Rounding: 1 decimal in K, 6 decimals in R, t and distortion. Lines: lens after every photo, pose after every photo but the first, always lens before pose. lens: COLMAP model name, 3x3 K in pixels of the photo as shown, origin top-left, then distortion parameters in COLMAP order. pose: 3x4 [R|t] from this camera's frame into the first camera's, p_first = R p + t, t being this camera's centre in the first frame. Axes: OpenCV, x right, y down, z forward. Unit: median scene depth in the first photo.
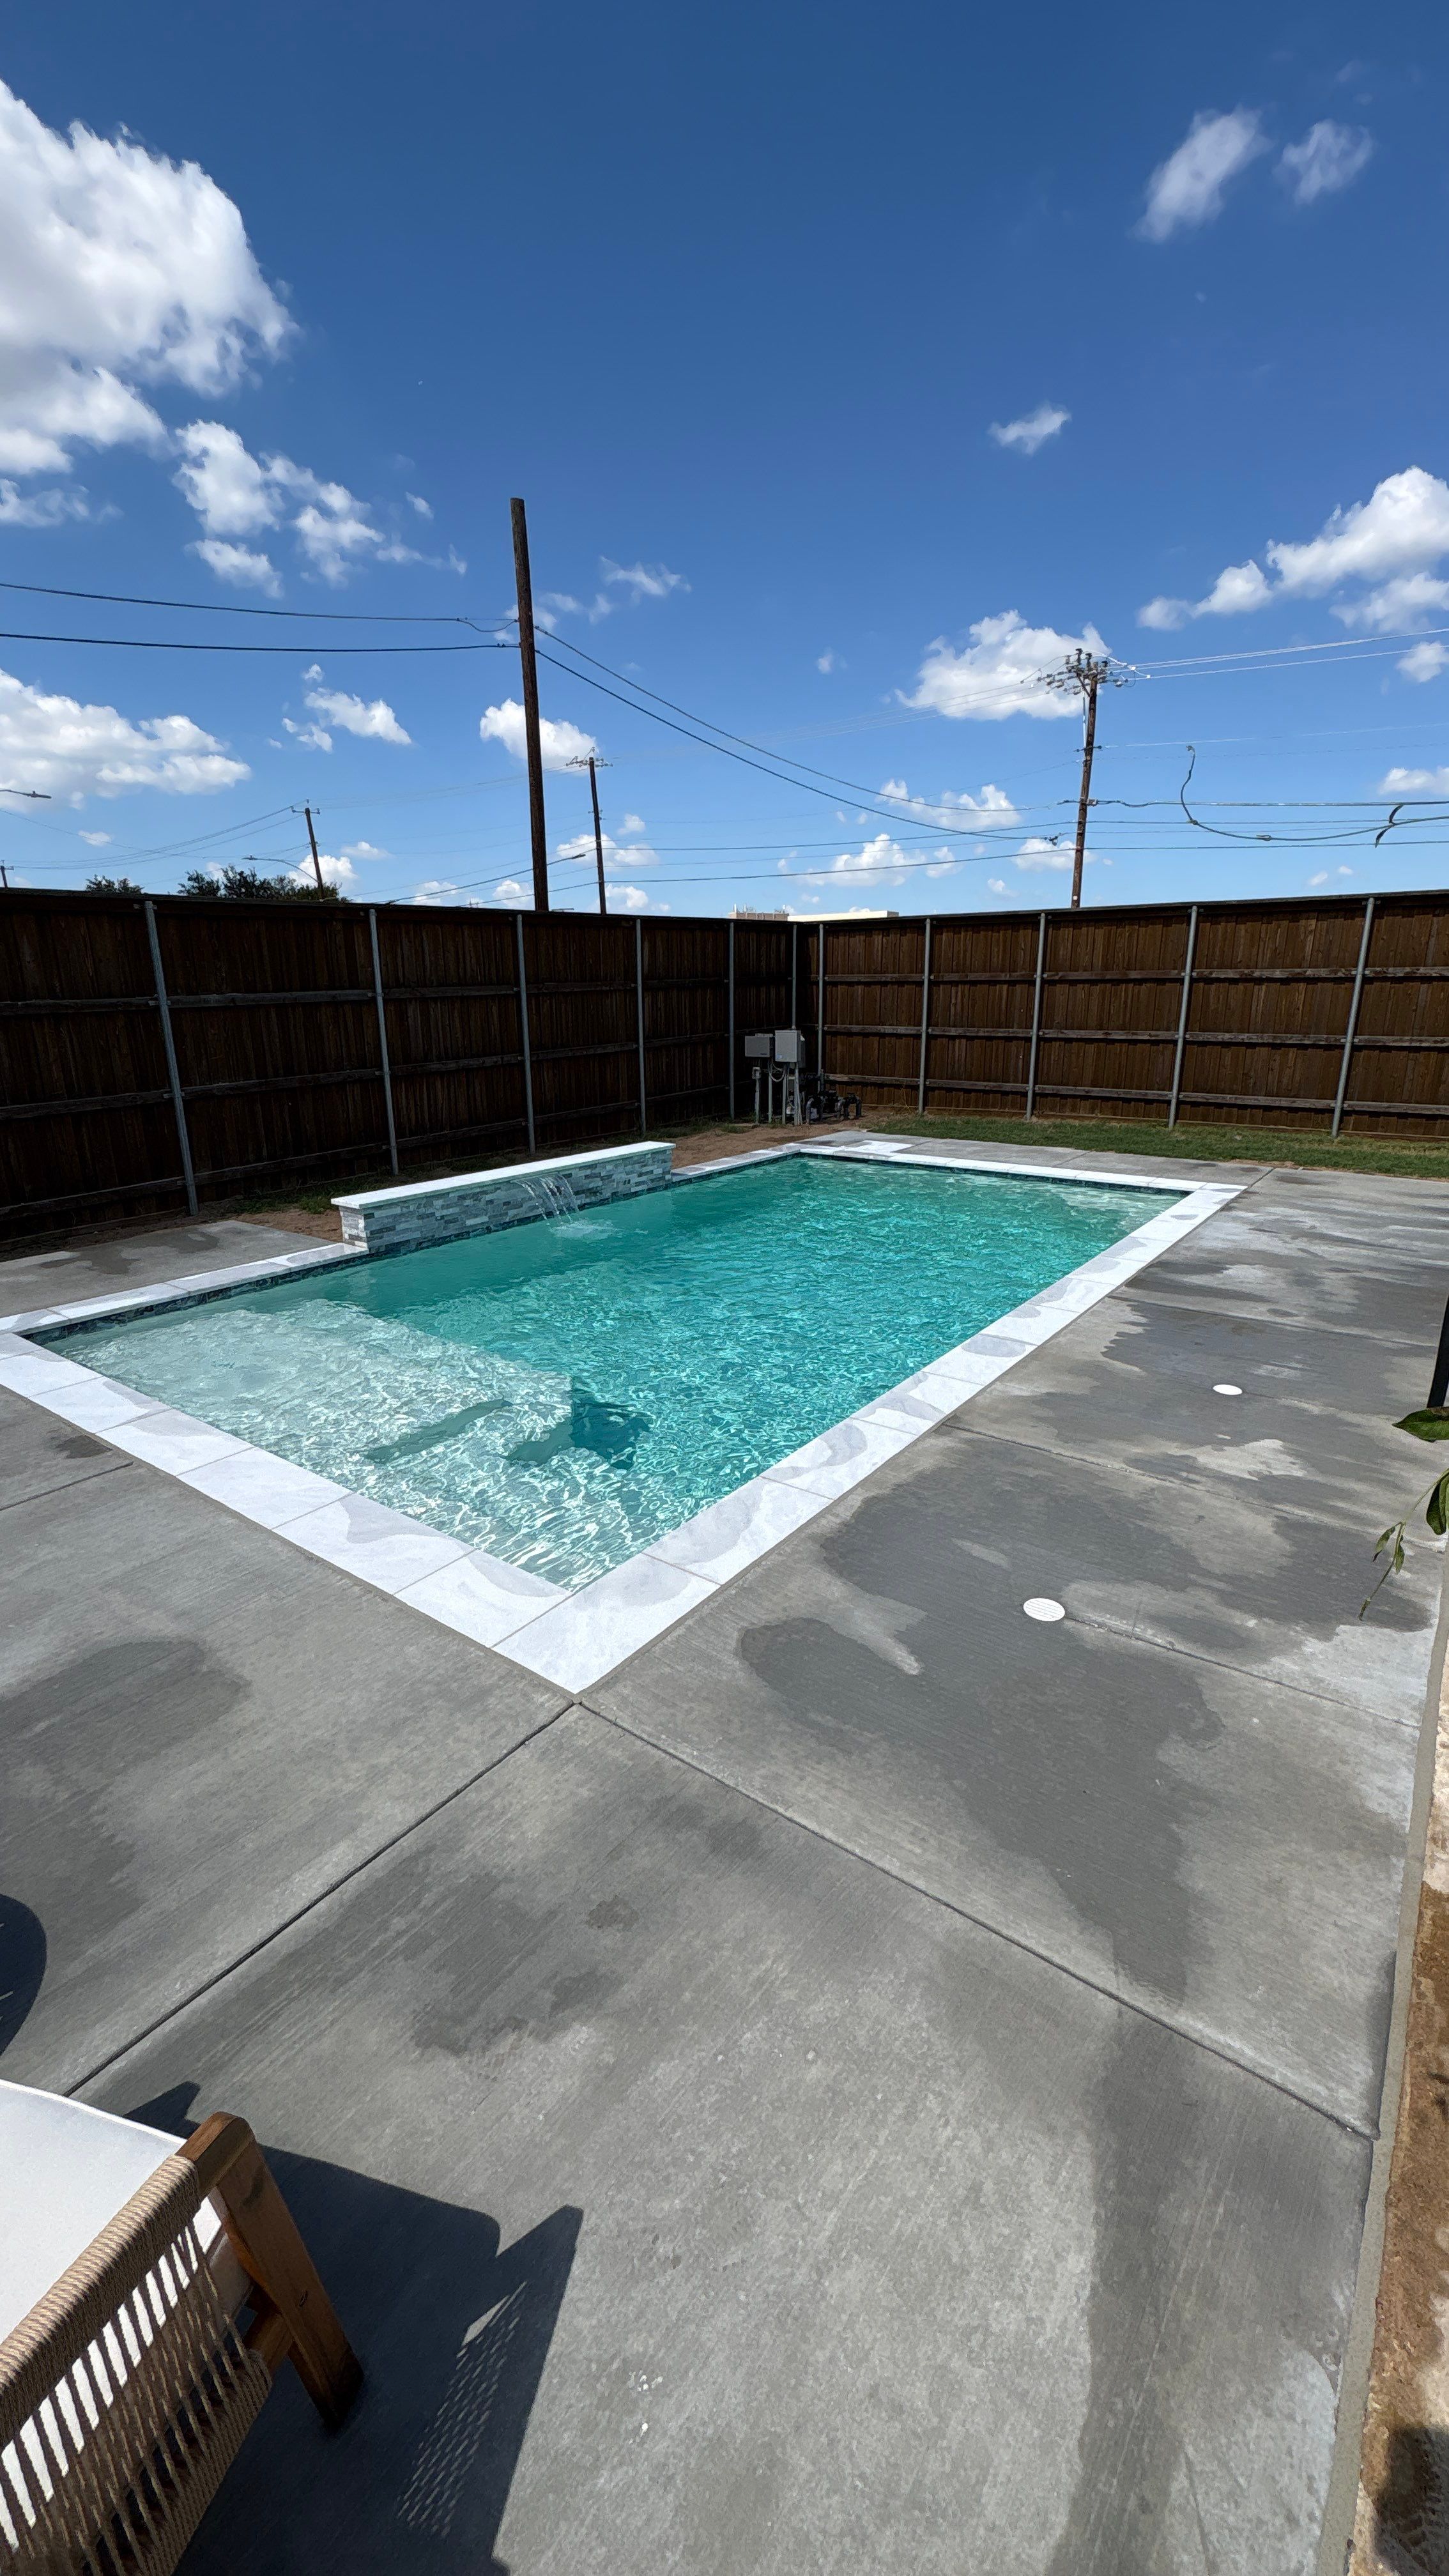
lens RADIAL K [[1028.0, 0, 727.9], [0, 1028.0, 1289.0], [0, 0, 1]] dist [0.000746, 0.000093]
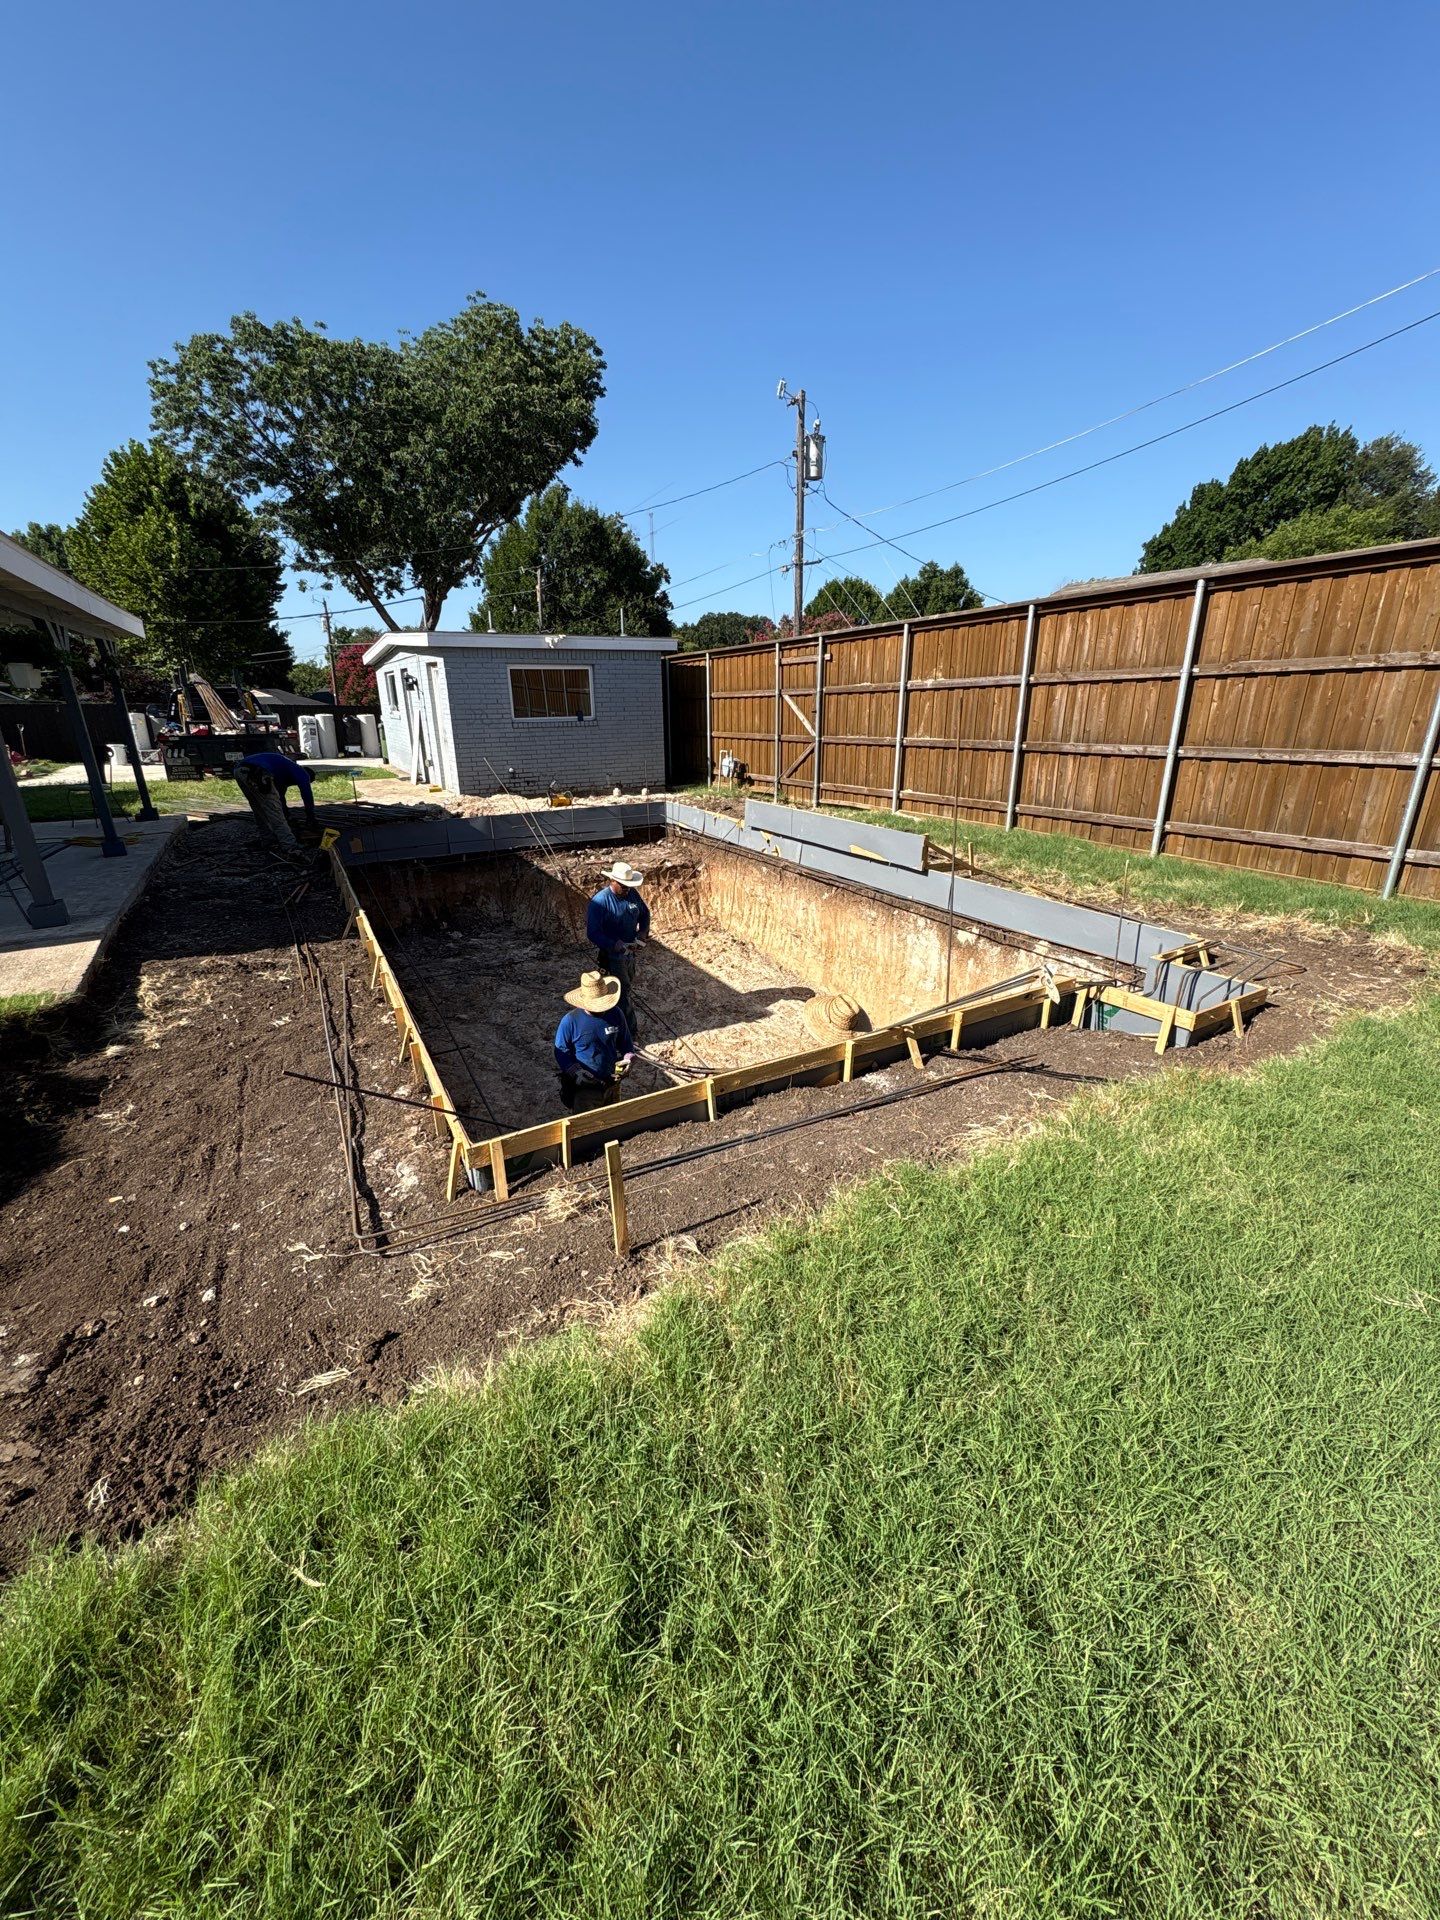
lens RADIAL K [[768.9, 0, 720.0], [0, 768.9, 951.0], [0, 0, 1]] dist [0.002956, 0.000476]
pose [[-0.411685, 0.302811, -0.859547, 0.527589], [-0.241528, 0.873201, 0.423302, -0.241023], [0.878737, 0.381872, -0.286347, 0.847360]]
